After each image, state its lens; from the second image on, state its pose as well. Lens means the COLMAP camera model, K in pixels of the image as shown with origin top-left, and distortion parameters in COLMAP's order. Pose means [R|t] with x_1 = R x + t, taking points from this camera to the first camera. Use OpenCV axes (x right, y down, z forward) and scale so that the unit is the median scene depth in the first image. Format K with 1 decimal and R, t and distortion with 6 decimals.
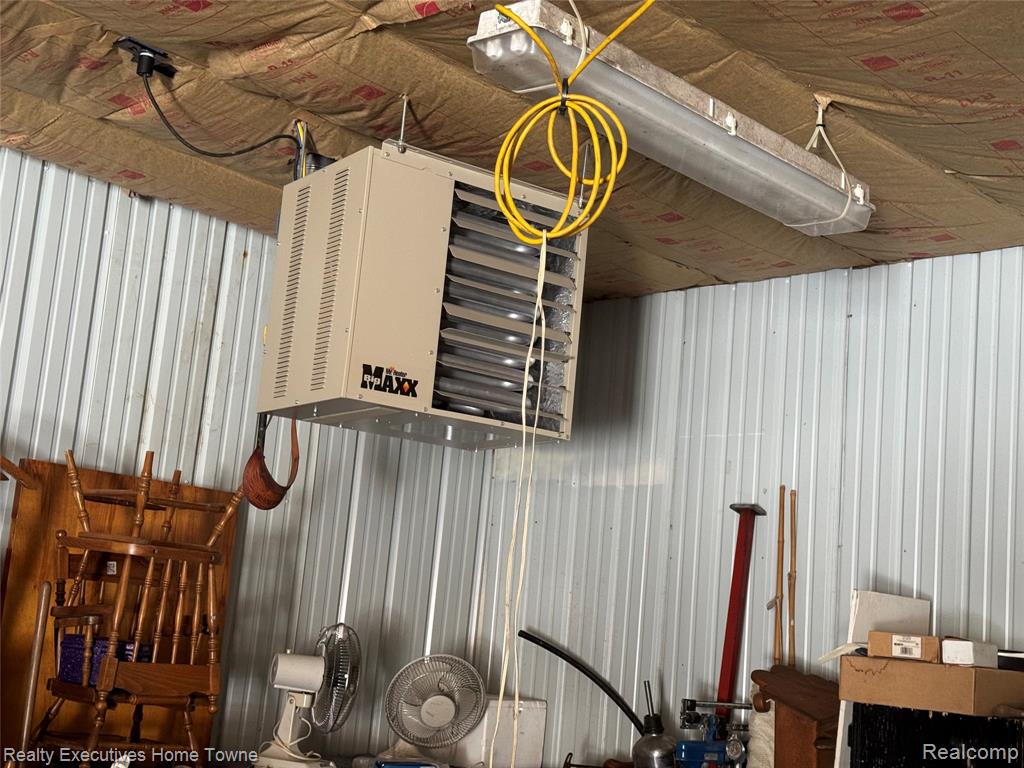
lens RADIAL K [[1441.2, 0, 512.0], [0, 1441.2, 384.0], [0, 0, 1]] dist [0.088189, 0.021058]
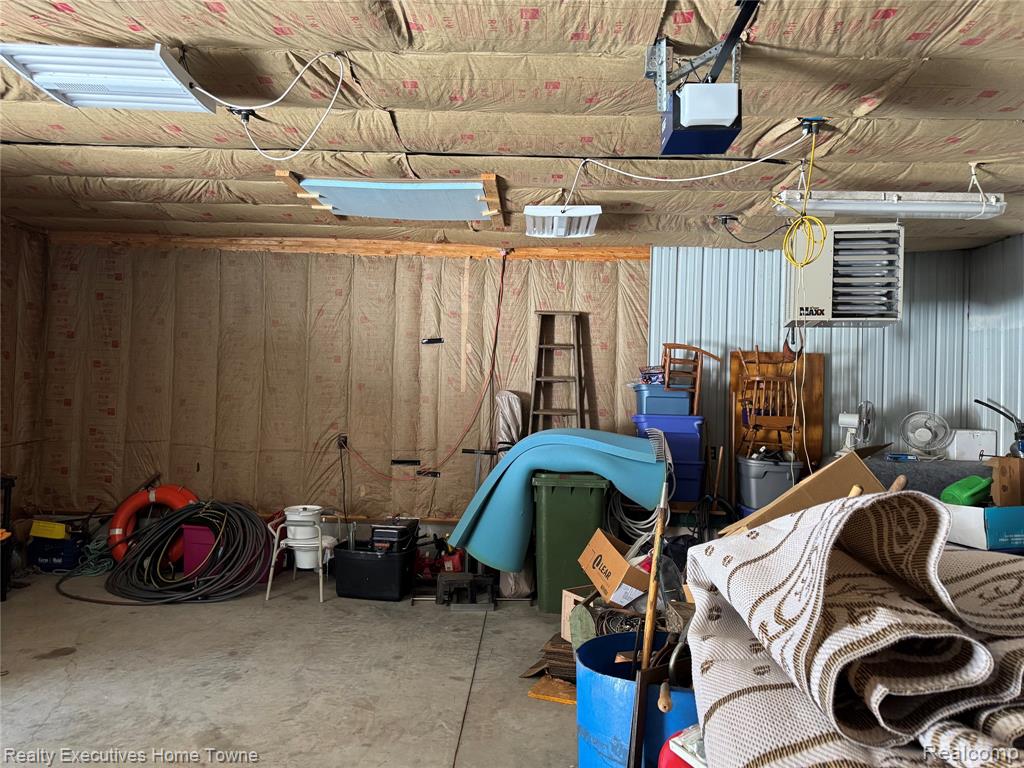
lens RADIAL K [[731.9, 0, 512.0], [0, 731.9, 384.0], [0, 0, 1]] dist [0.000345, 0.001678]
pose [[0.666743, -0.086783, -0.740218, 0.541724], [0.163024, 0.986128, 0.031229, -0.002176], [0.727239, -0.141495, 0.671641, -0.382492]]
